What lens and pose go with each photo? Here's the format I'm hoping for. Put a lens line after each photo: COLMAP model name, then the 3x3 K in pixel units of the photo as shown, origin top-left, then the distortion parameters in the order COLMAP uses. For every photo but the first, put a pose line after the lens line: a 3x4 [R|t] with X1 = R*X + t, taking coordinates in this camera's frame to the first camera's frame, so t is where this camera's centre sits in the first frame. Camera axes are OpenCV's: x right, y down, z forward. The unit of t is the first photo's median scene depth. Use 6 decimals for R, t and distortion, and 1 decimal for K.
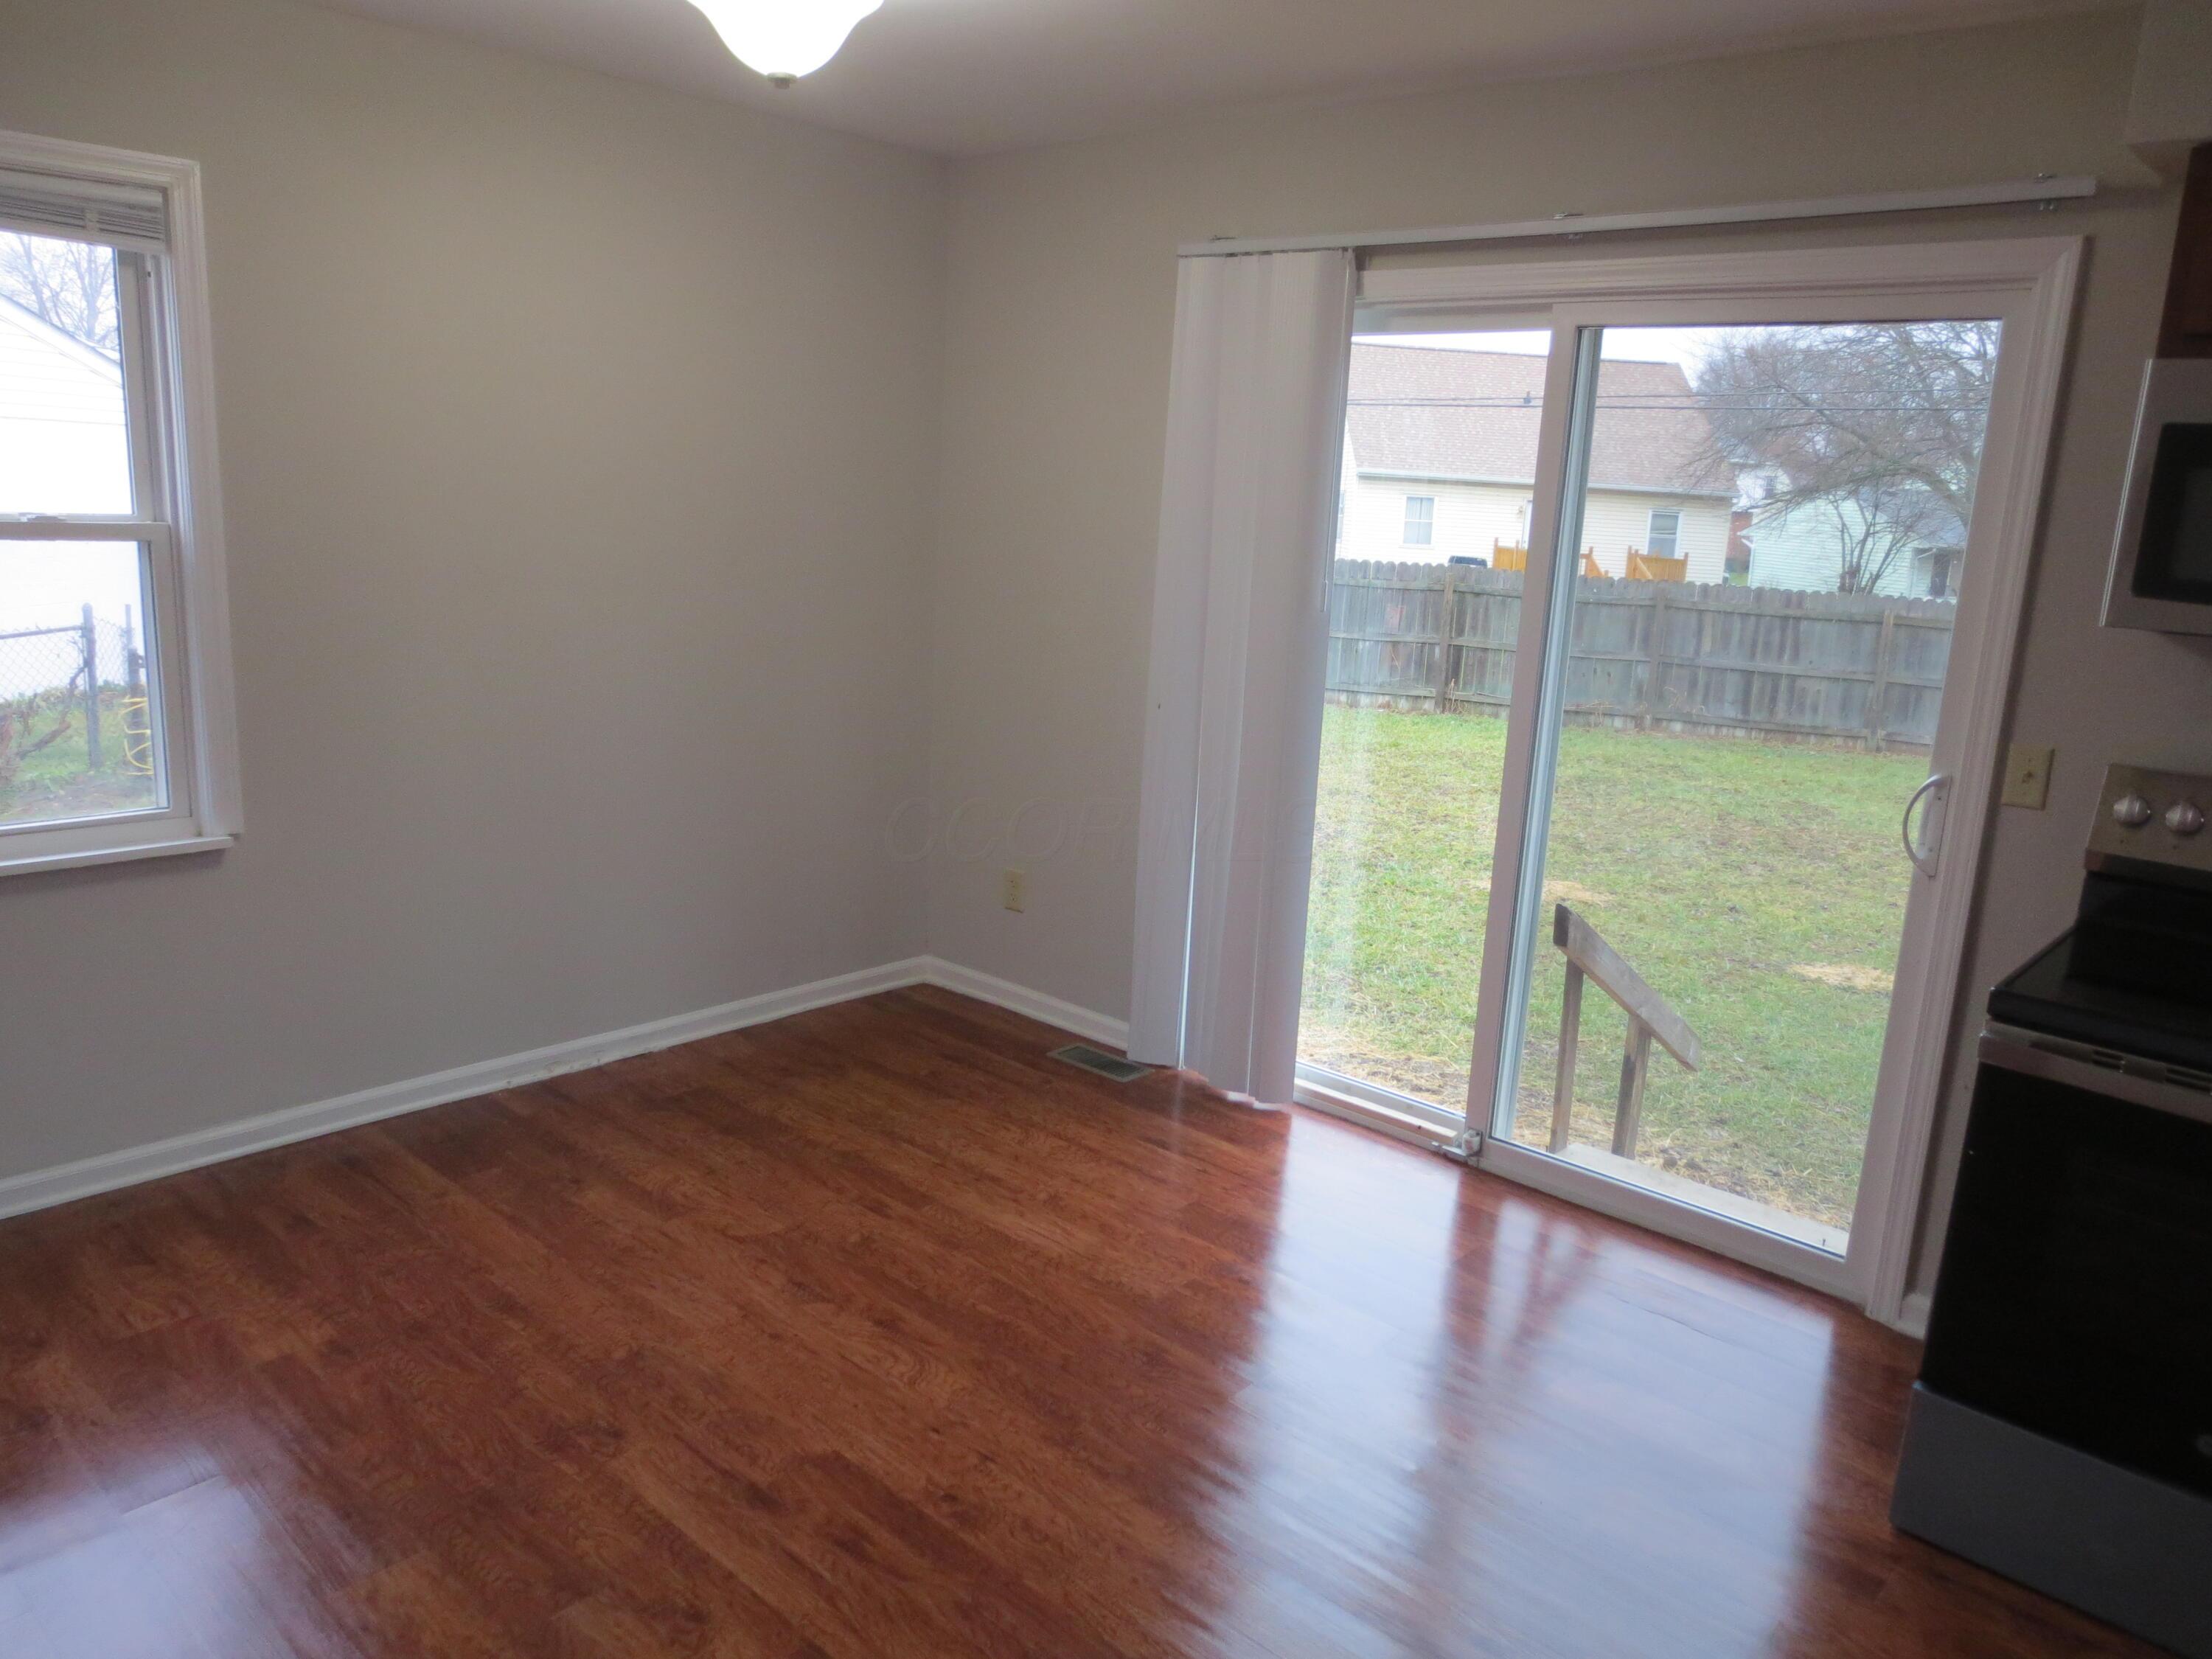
lens RADIAL K [[1602.6, 0, 1106.0], [0, 1602.6, 829.5], [0, 0, 1]] dist [-0.011388, -0.003253]
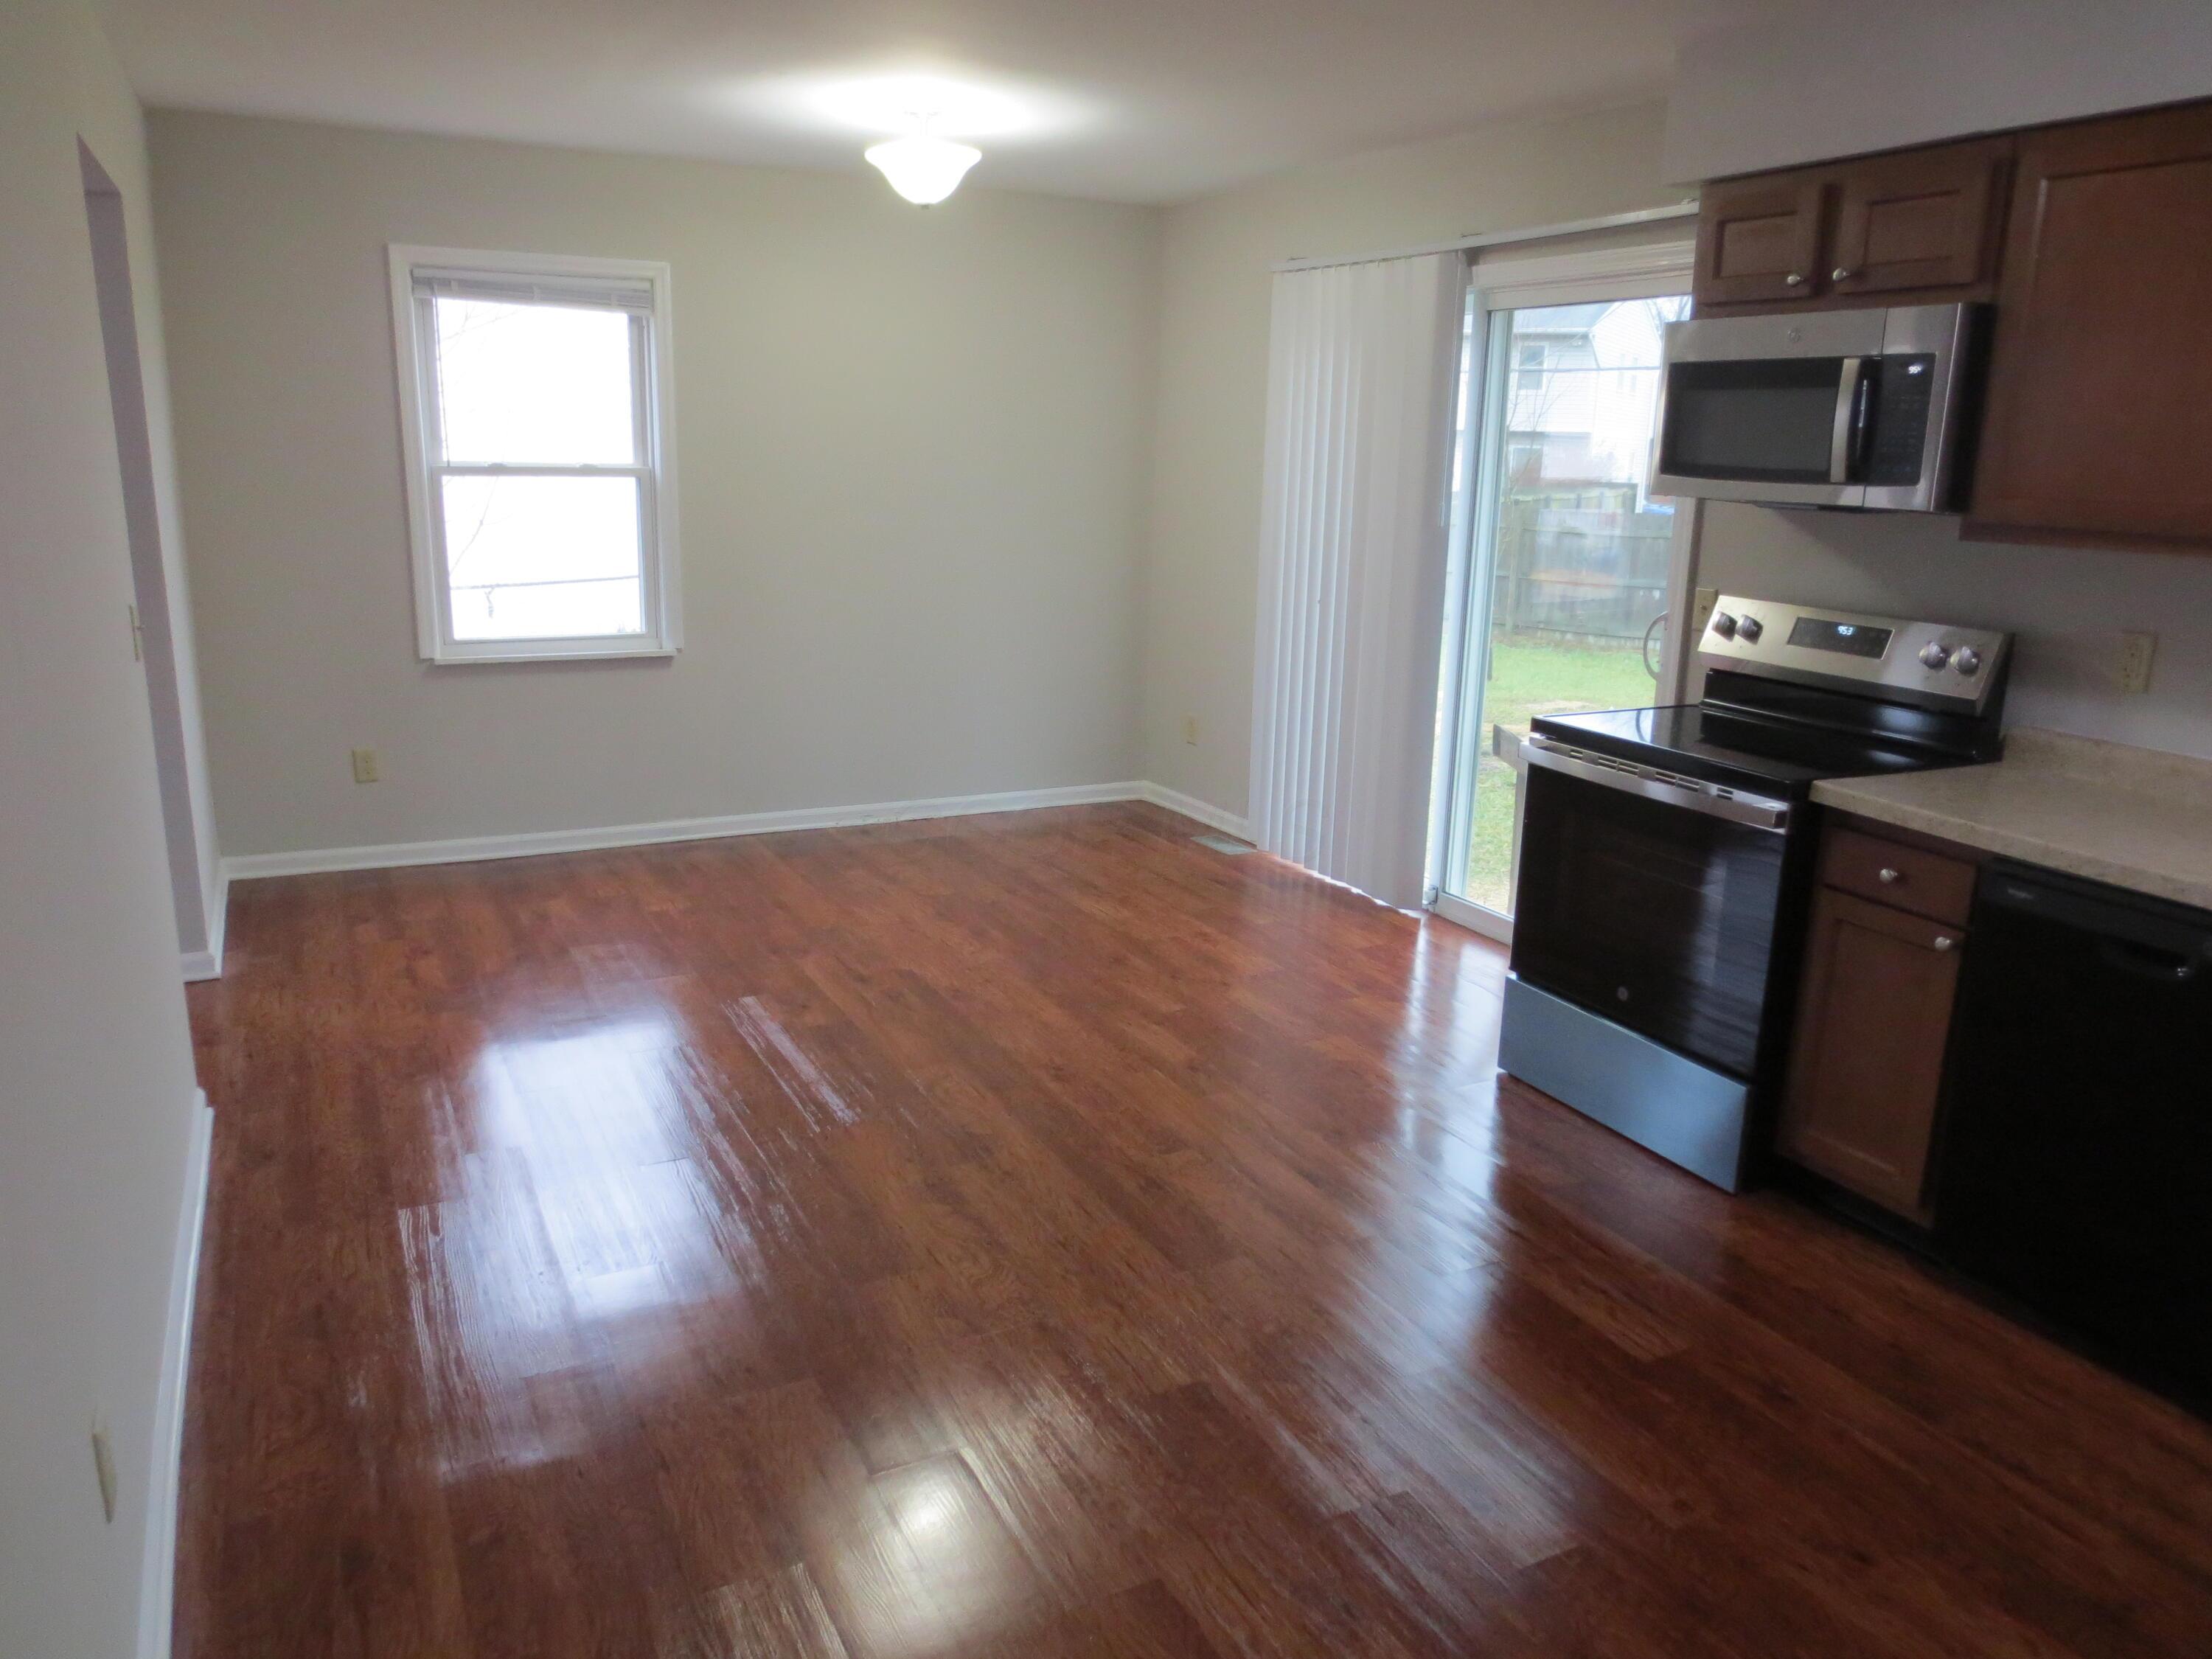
lens RADIAL K [[1688.5, 0, 1106.0], [0, 1688.5, 829.5], [0, 0, 1]] dist [-0.007034, -0.000945]
pose [[0.933690, 0.052995, -0.354139, 0.575400], [-0.052833, 0.998552, 0.010133, 0.165639], [0.354163, 0.009249, 0.935138, -0.573858]]
